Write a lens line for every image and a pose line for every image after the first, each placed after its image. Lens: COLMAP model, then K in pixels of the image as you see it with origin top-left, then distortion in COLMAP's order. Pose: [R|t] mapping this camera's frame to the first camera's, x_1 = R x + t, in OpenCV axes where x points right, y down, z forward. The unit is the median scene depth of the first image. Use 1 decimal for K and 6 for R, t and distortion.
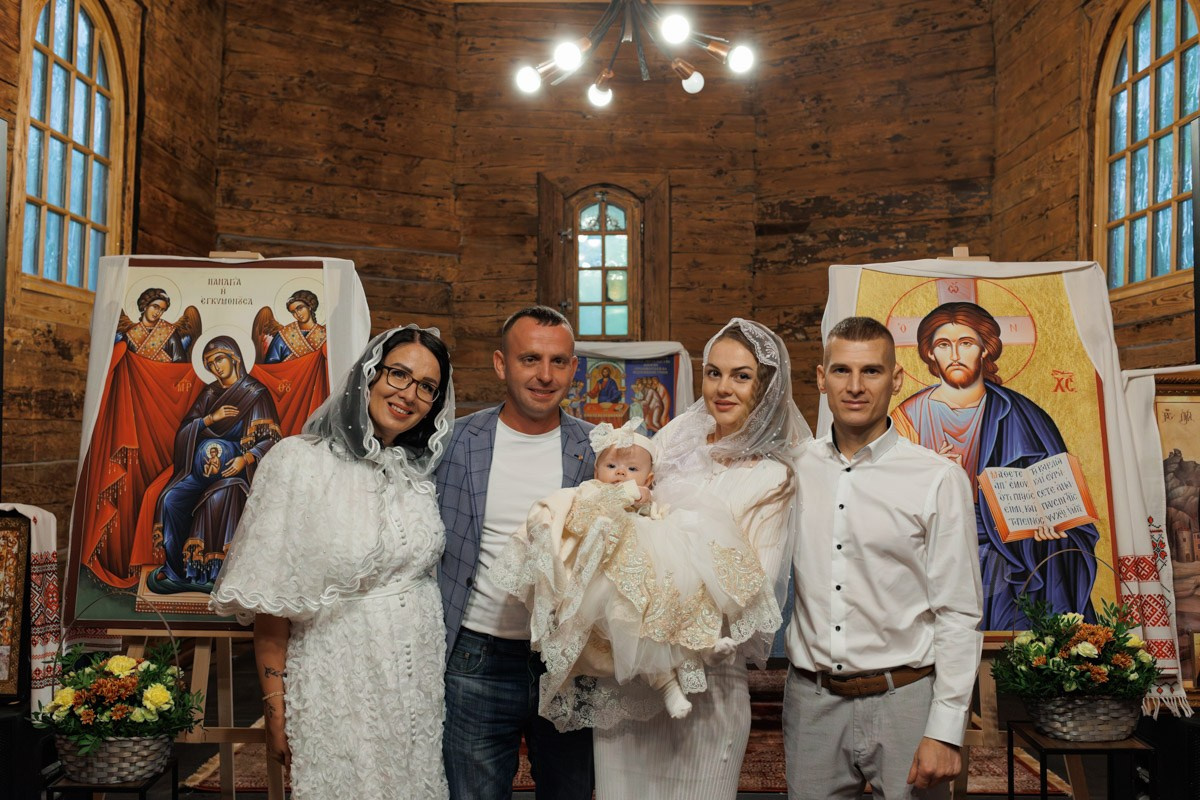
lens RADIAL K [[1197.3, 0, 603.8], [0, 1197.3, 381.0], [0, 0, 1]] dist [0.007318, 0.003884]
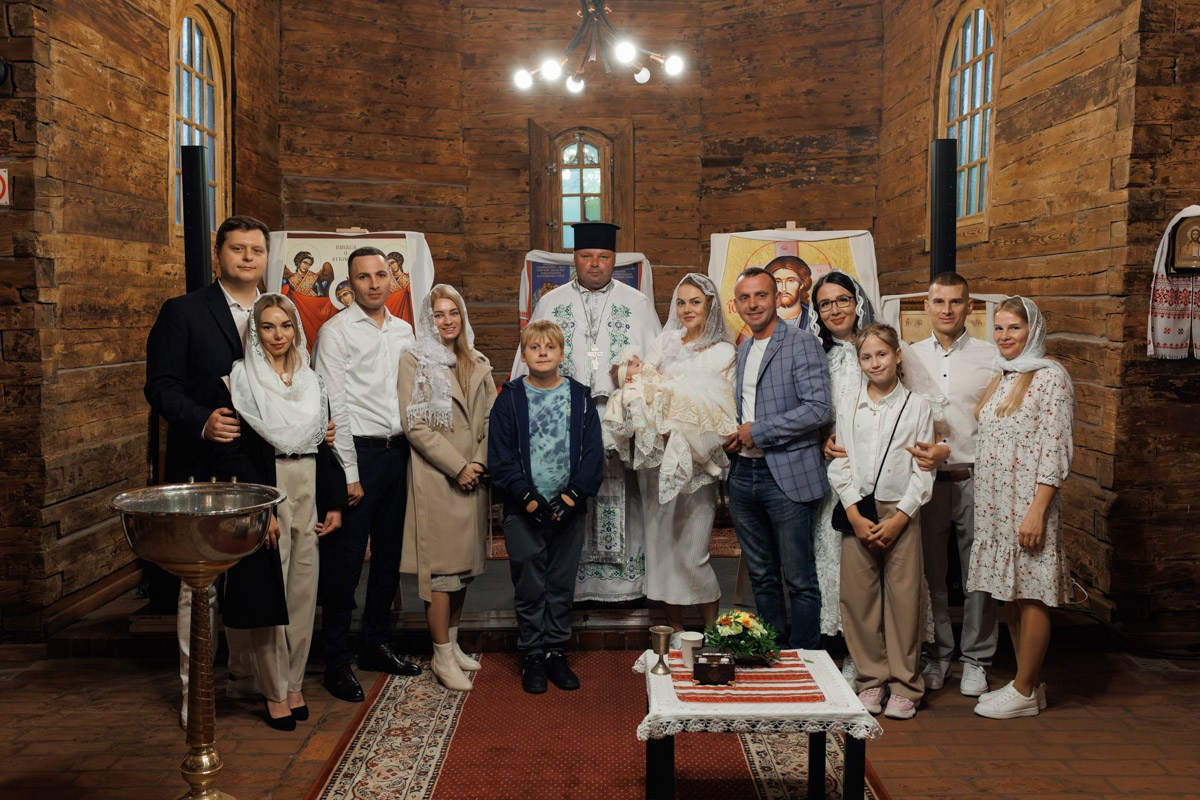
lens RADIAL K [[1197.3, 0, 603.8], [0, 1197.3, 381.0], [0, 0, 1]] dist [0.007318, 0.003884]
pose [[0.999876, -0.012522, 0.009547, 0.009086], [0.011495, 0.994830, 0.100905, -0.027835], [-0.010761, -0.100783, 0.994850, -0.298806]]
